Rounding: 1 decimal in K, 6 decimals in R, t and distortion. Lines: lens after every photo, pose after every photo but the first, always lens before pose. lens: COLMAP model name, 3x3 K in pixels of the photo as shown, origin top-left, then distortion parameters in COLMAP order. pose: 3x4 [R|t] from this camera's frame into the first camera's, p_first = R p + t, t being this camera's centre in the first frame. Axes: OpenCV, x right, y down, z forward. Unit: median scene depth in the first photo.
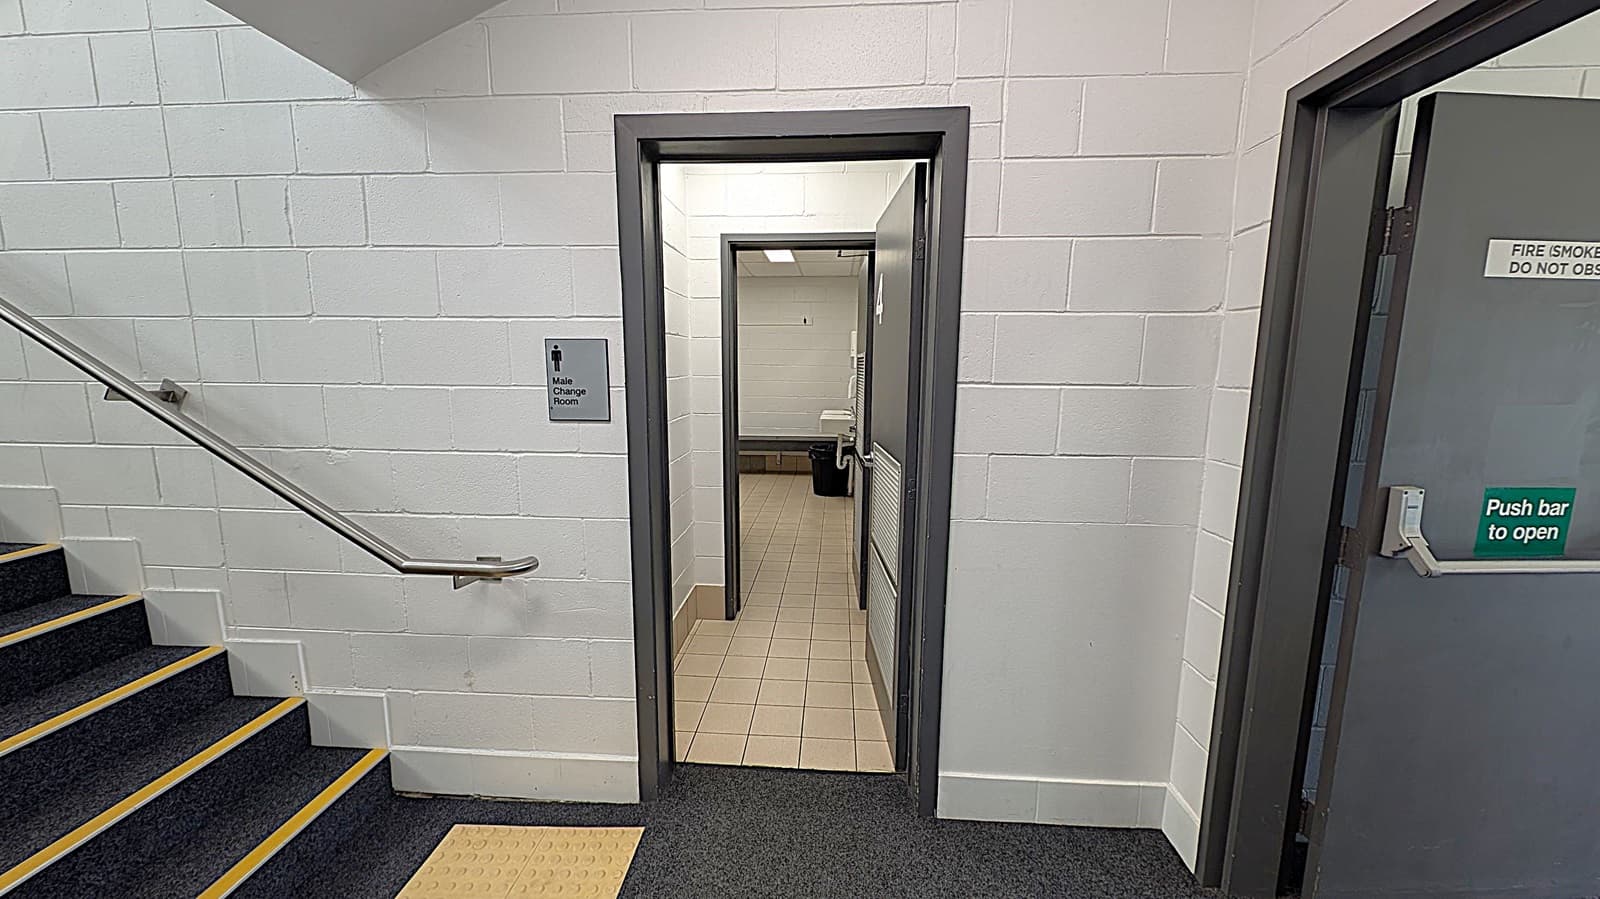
lens RADIAL K [[604.0, 0, 799.9], [0, 604.0, 445.5], [0, 0, 1]] dist [0.006678, -0.002508]
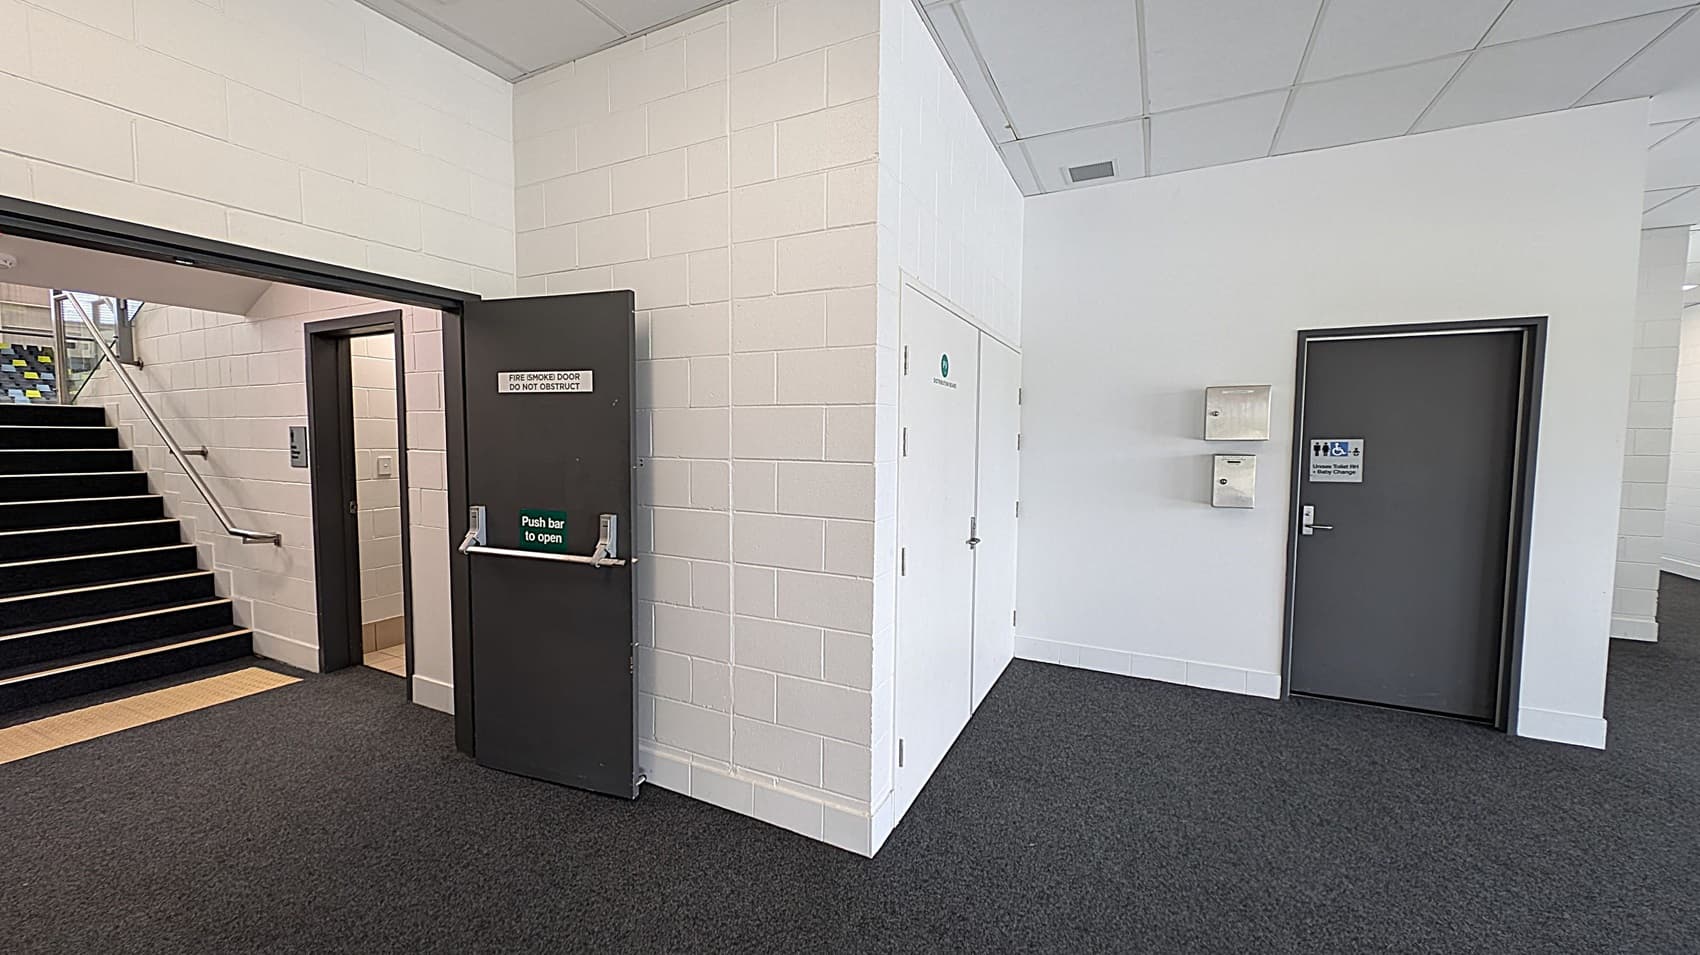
lens RADIAL K [[641.7, 0, 848.6], [0, 641.7, 480.4], [0, 0, 1]] dist [0.006678, -0.002508]
pose [[0.922715, 0.026983, -0.384538, 2.693397], [-0.059476, 0.995568, -0.072855, 0.064965], [0.380868, 0.090095, 0.920230, -0.354257]]
